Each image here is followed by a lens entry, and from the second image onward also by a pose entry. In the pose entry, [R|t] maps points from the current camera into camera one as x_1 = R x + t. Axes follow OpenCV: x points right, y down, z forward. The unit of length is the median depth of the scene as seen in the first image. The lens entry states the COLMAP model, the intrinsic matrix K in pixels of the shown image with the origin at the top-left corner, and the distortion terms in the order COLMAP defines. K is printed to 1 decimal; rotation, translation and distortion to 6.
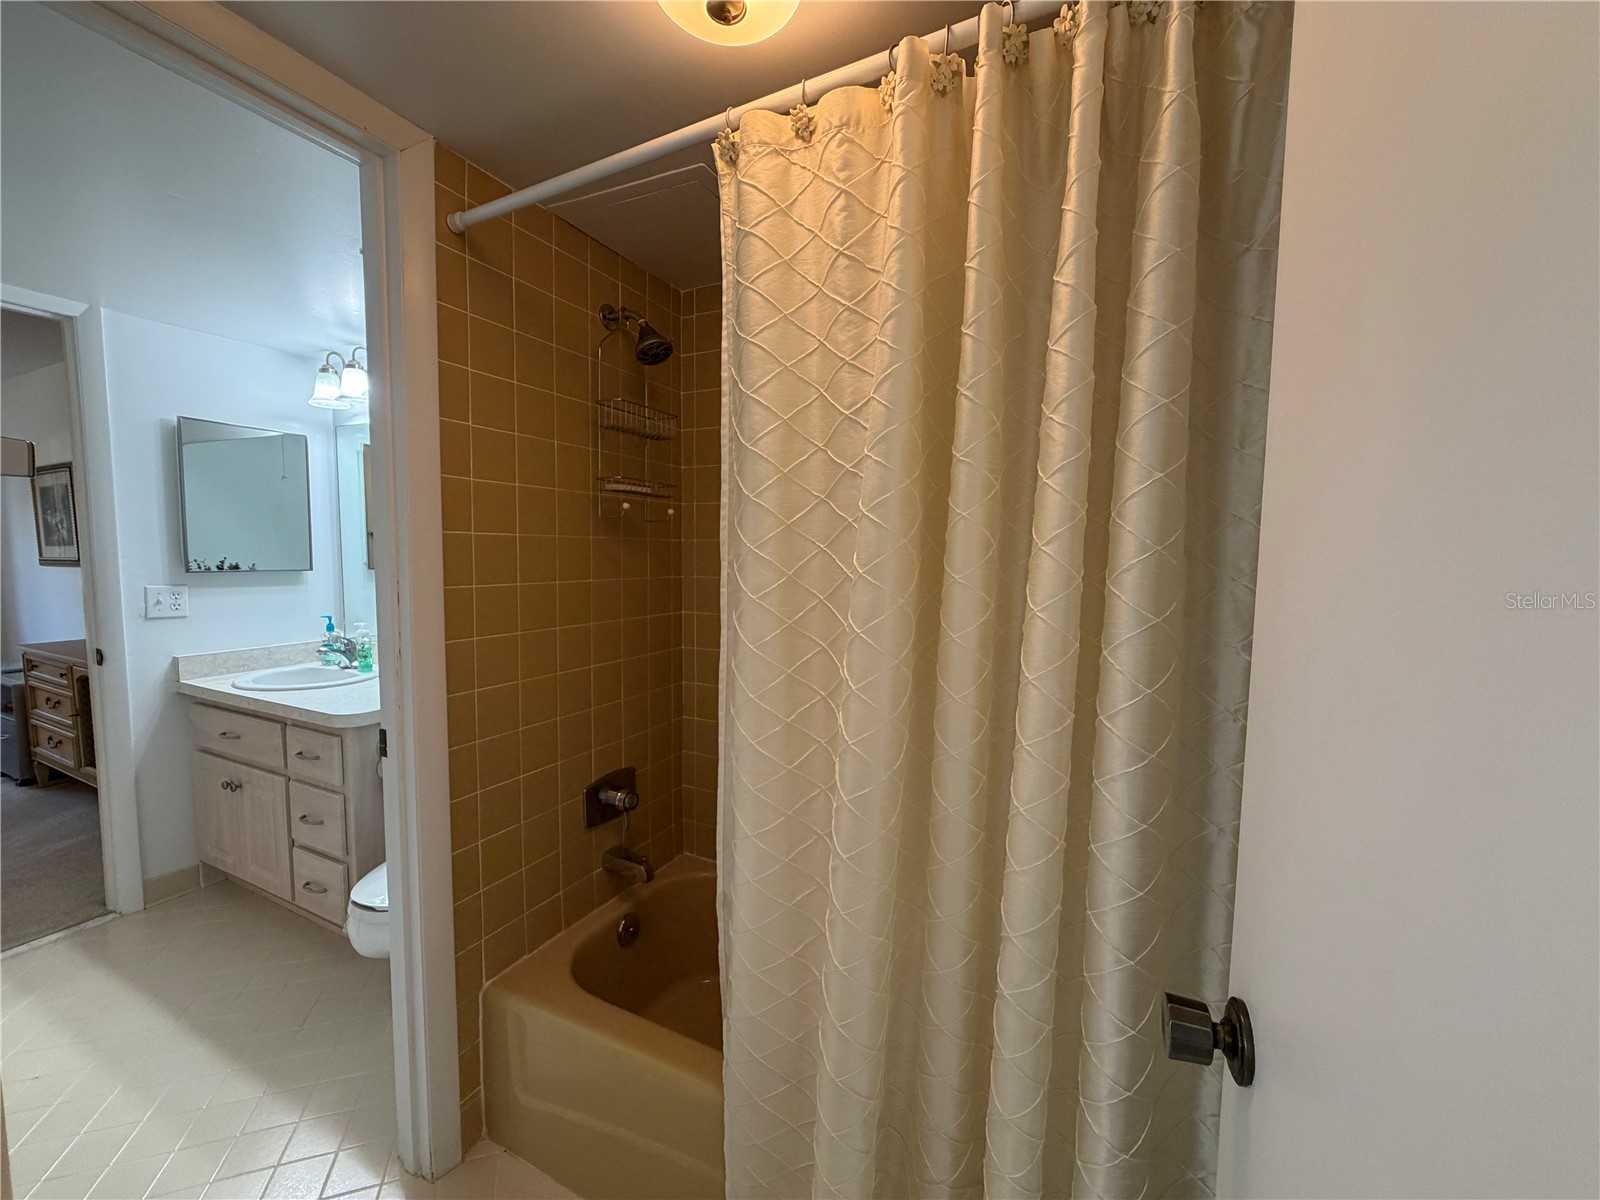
lens RADIAL K [[635.6, 0, 794.2], [0, 635.6, 599.6], [0, 0, 1]] dist [-0.002147, 0.000237]
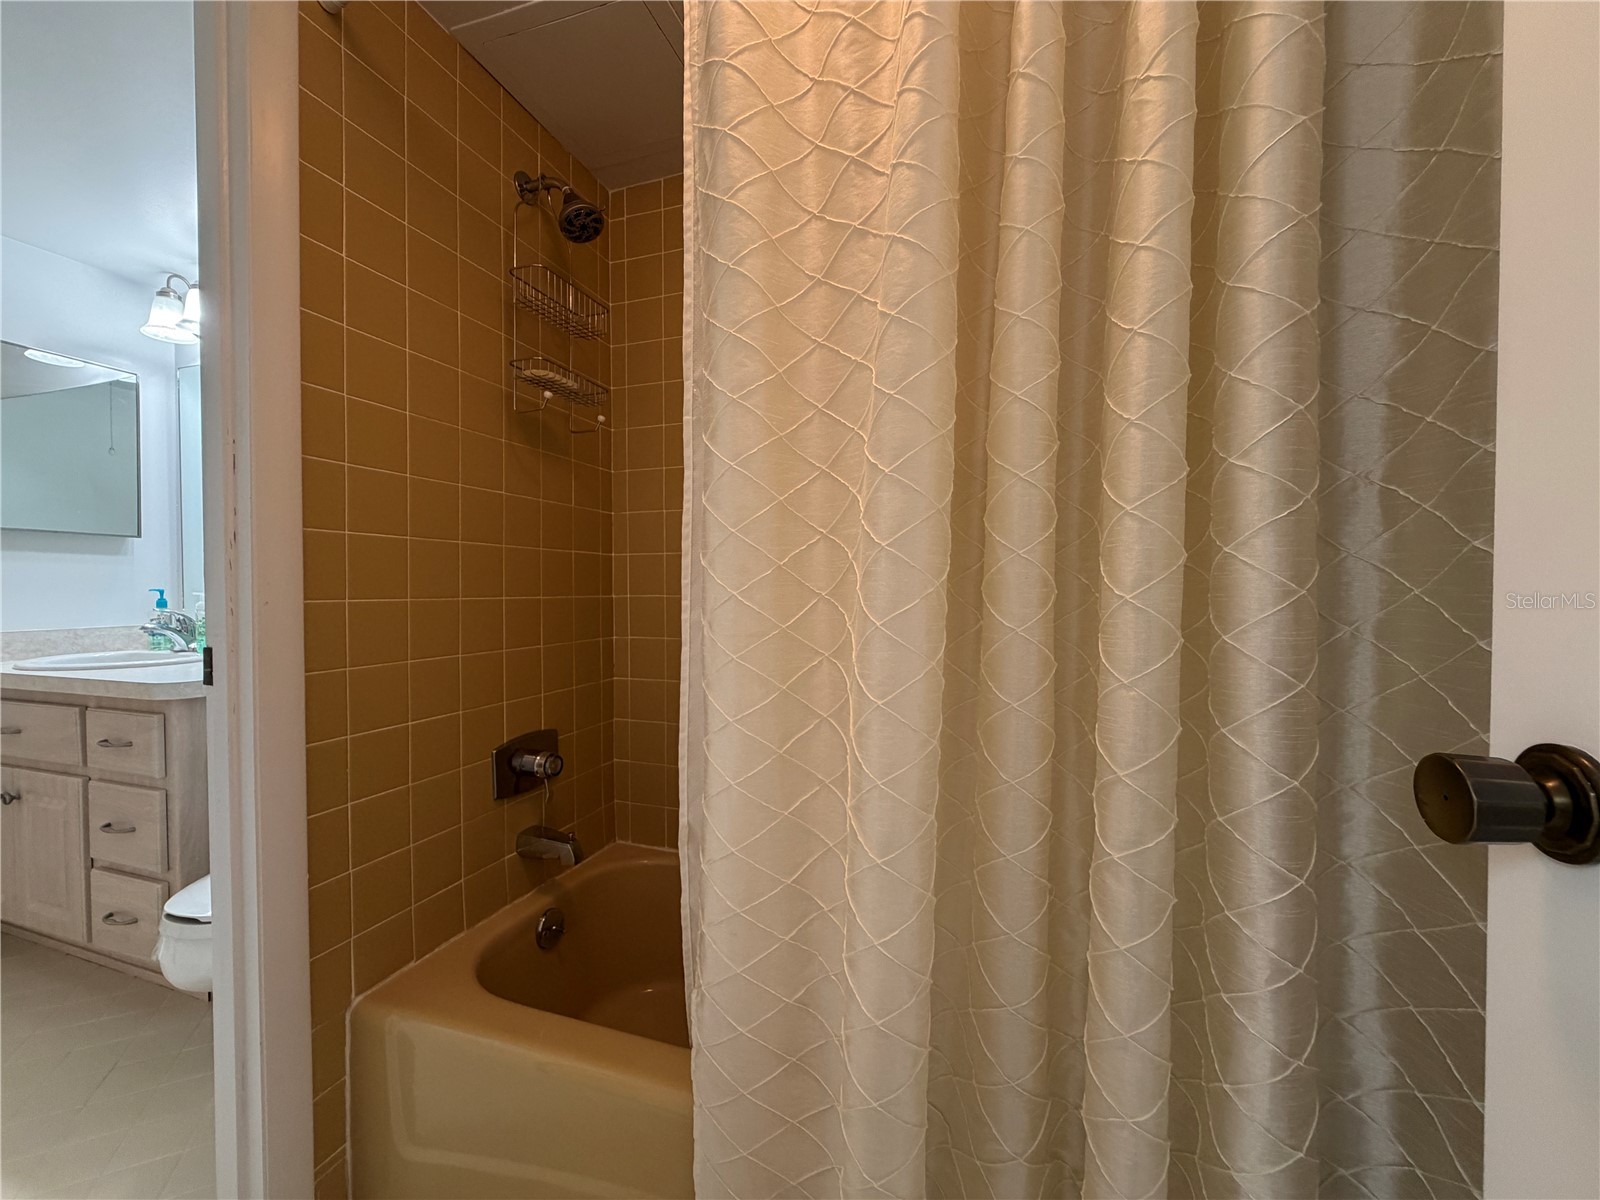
lens RADIAL K [[635.6, 0, 794.2], [0, 635.6, 599.6], [0, 0, 1]] dist [-0.002147, 0.000237]
pose [[0.991145, -0.016304, 0.131781, -0.056646], [0.023880, 0.998139, -0.056111, 0.165641], [-0.130621, 0.058761, 0.989689, 0.144592]]
